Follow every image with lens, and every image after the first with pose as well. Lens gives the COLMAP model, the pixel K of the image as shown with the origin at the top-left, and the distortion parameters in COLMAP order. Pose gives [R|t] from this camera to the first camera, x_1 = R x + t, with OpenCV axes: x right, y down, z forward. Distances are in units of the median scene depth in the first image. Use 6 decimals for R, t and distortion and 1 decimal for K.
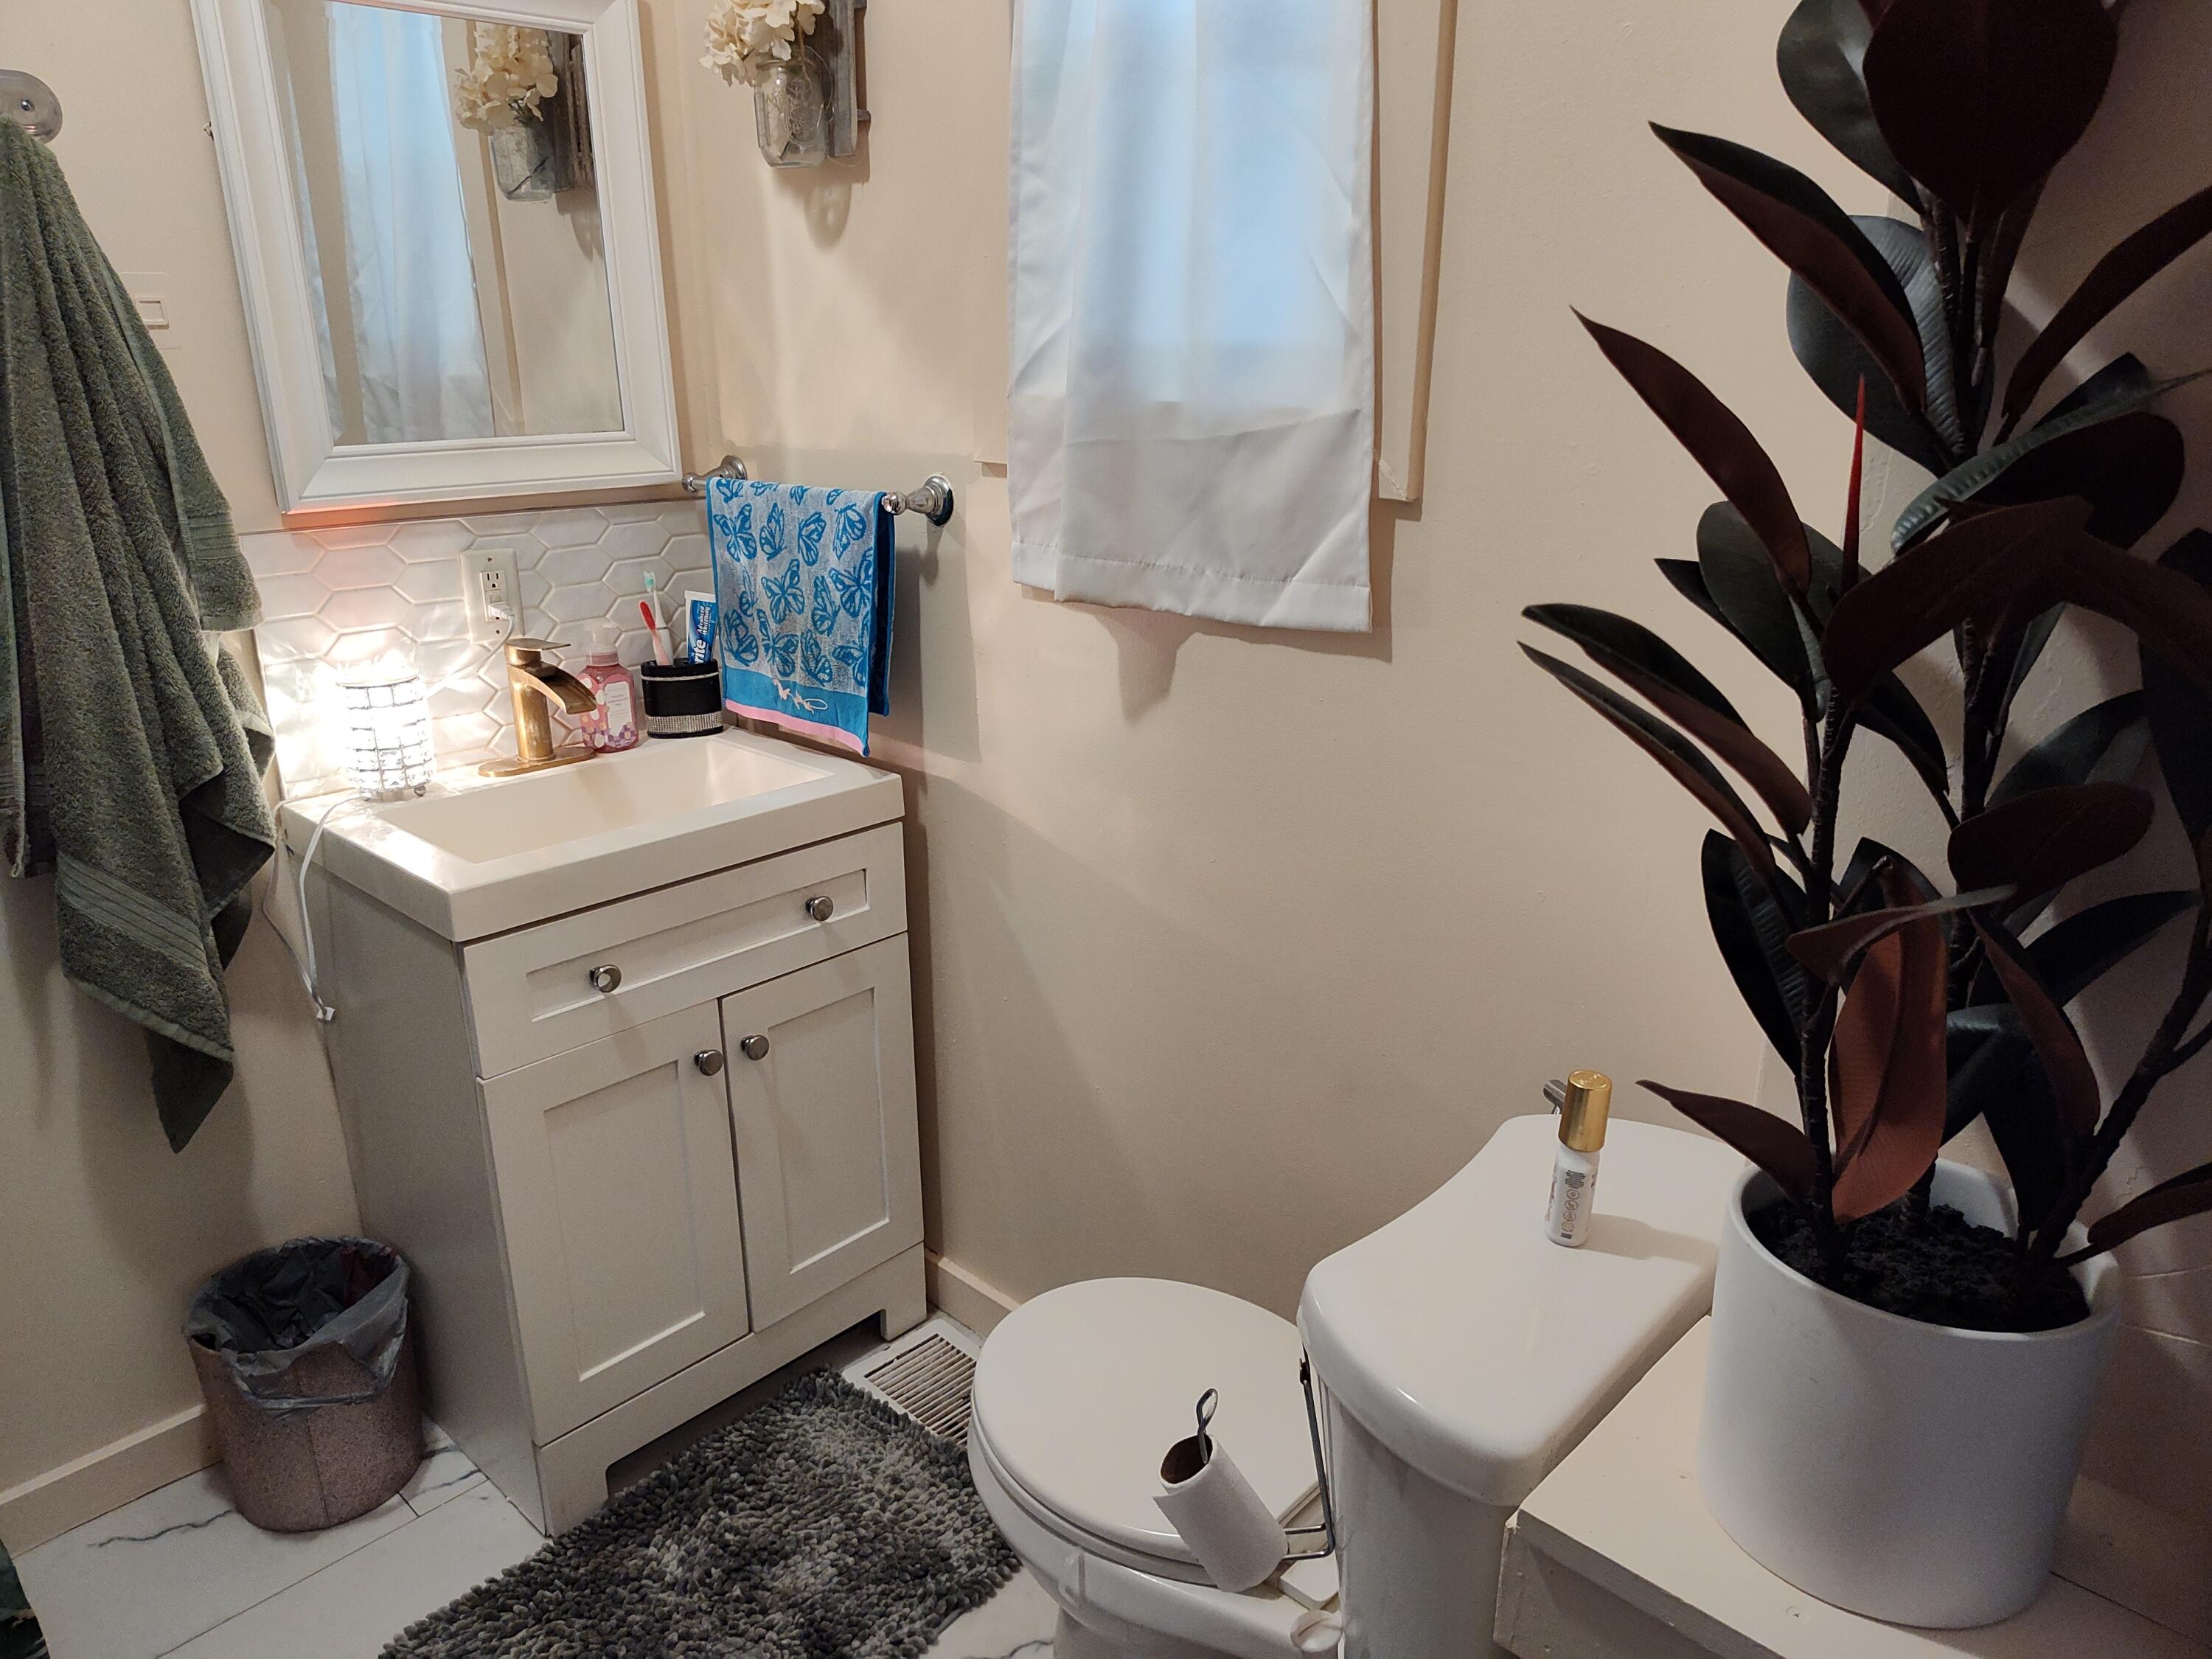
lens RADIAL K [[1504.0, 0, 1105.7], [0, 1504.0, 839.7], [0, 0, 1]] dist [0.002638, -0.013192]
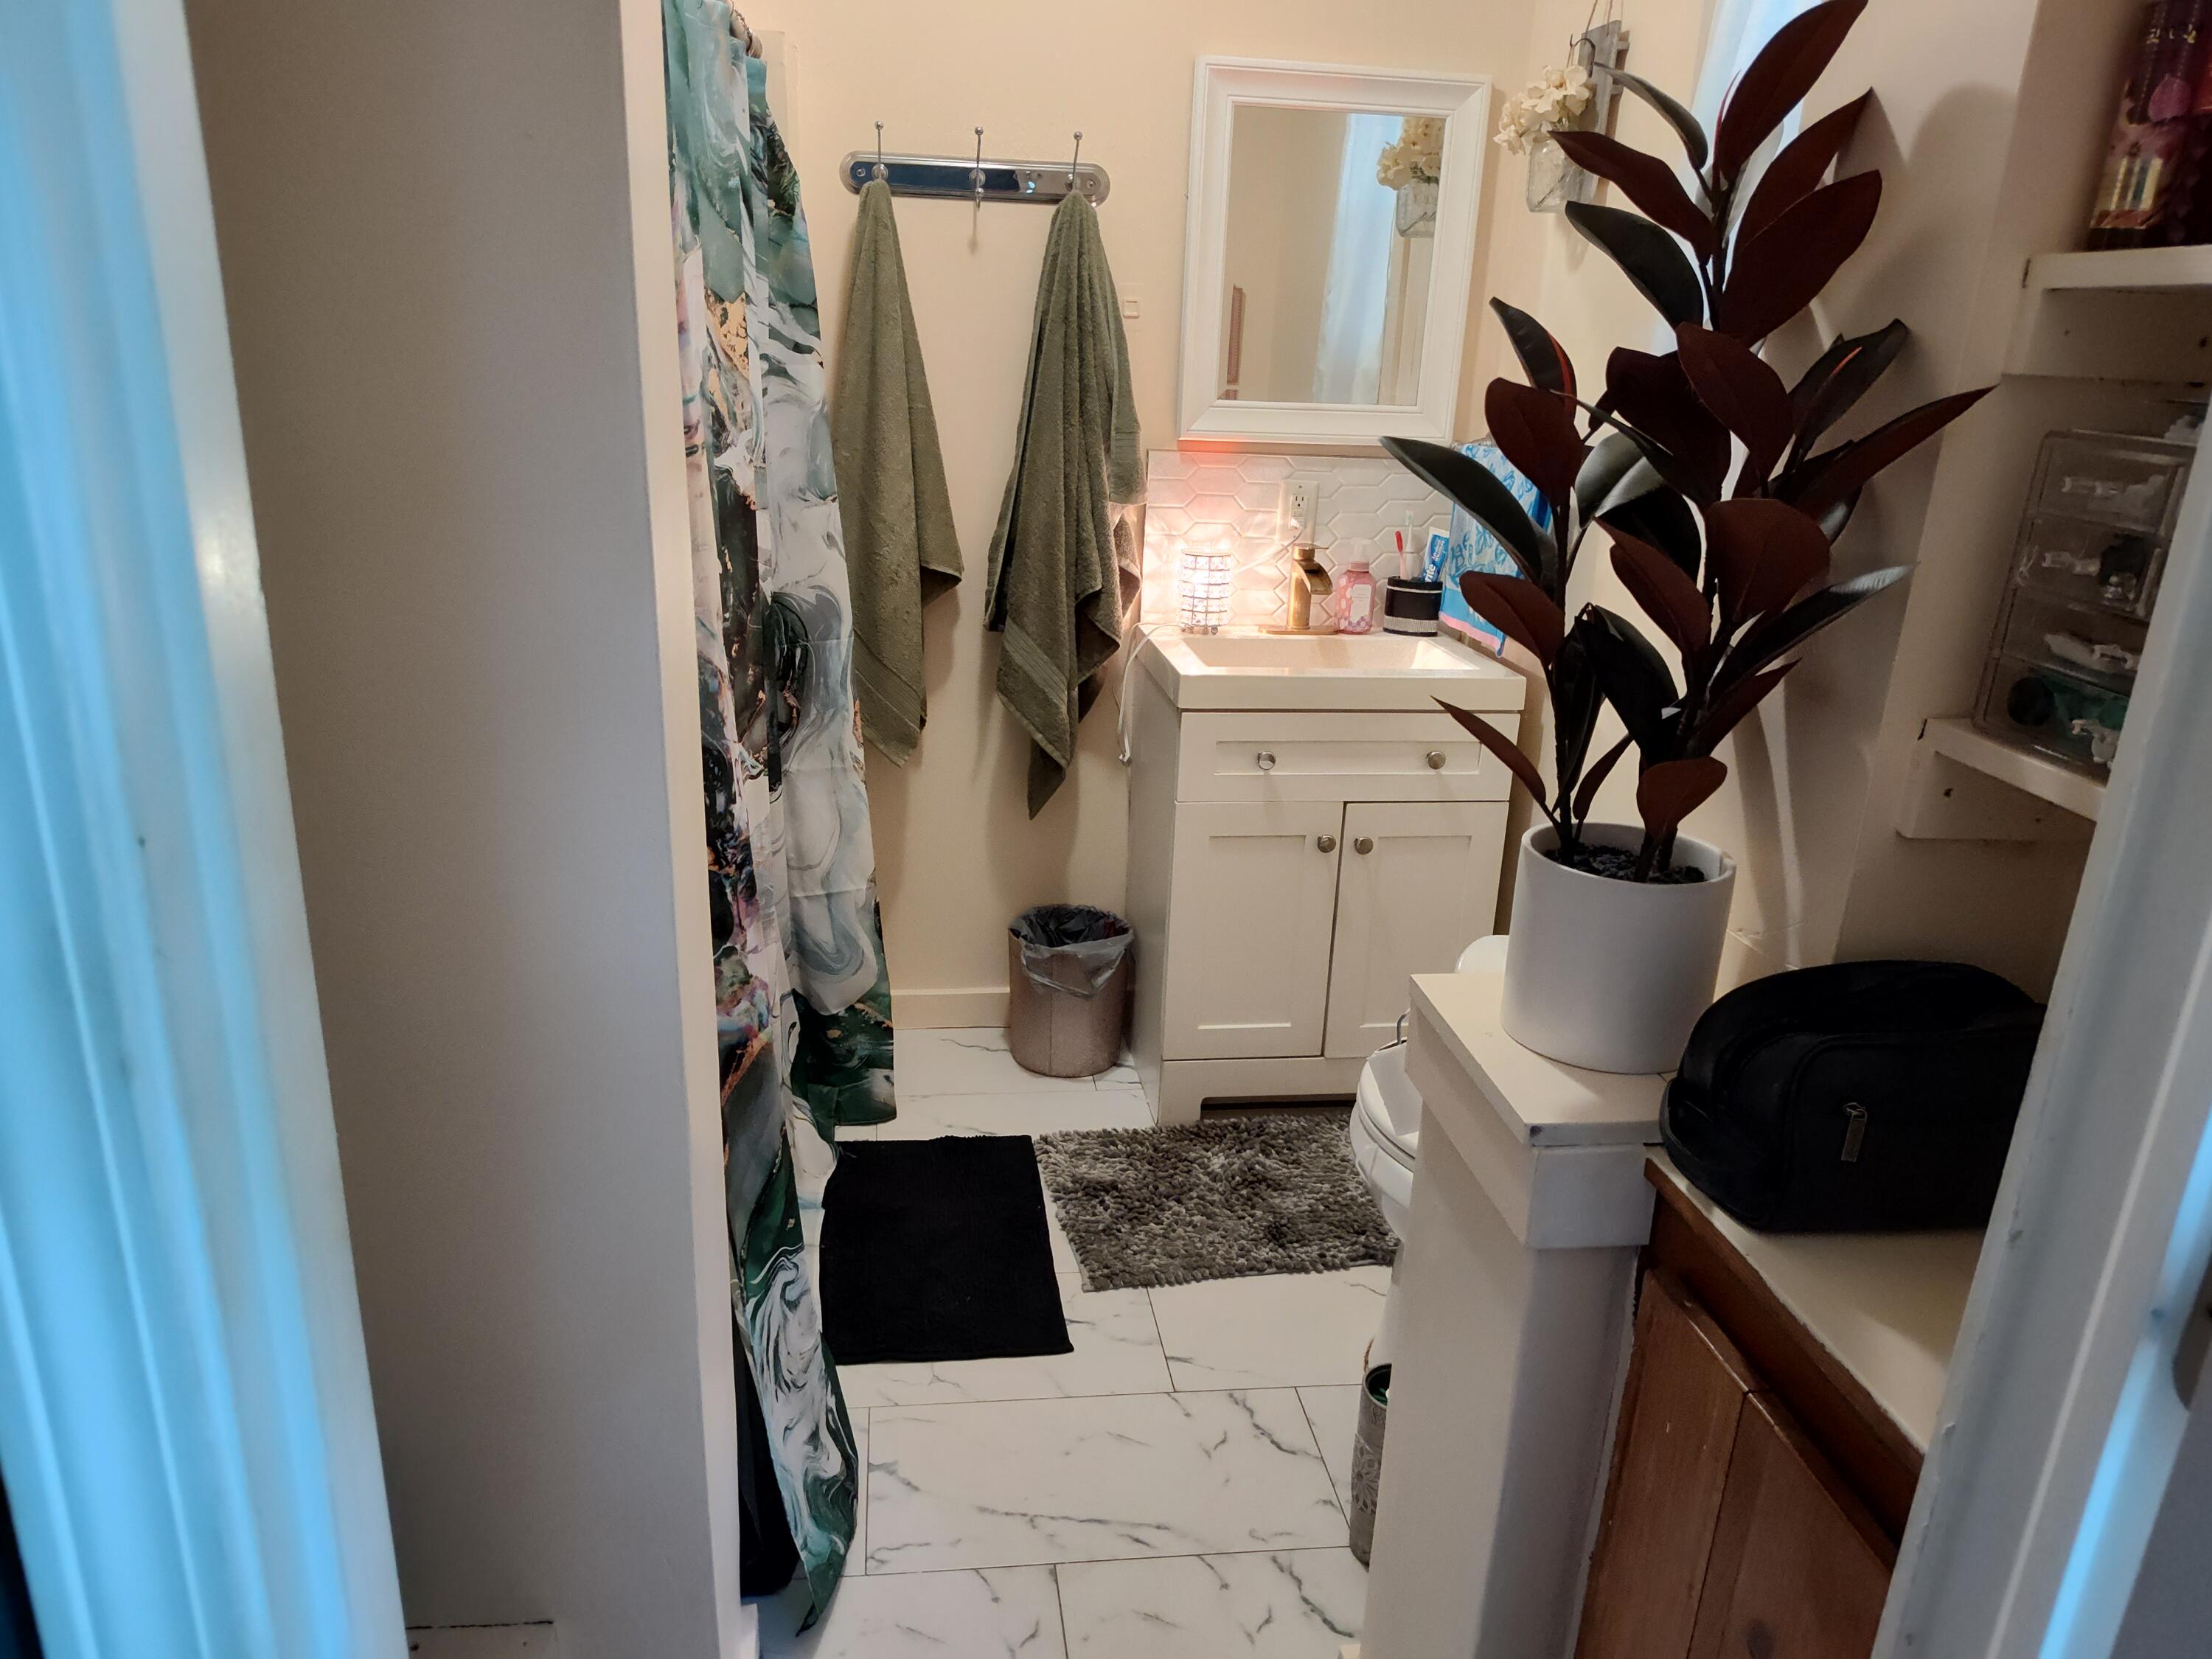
lens RADIAL K [[1508.2, 0, 1106.3], [0, 1508.2, 844.6], [0, 0, 1]] dist [0.035232, -0.041444]
pose [[0.776322, 0.231701, -0.586207, 0.406628], [-0.239868, 0.968614, 0.065188, 0.104894], [0.582913, 0.090005, 0.807534, -0.272457]]
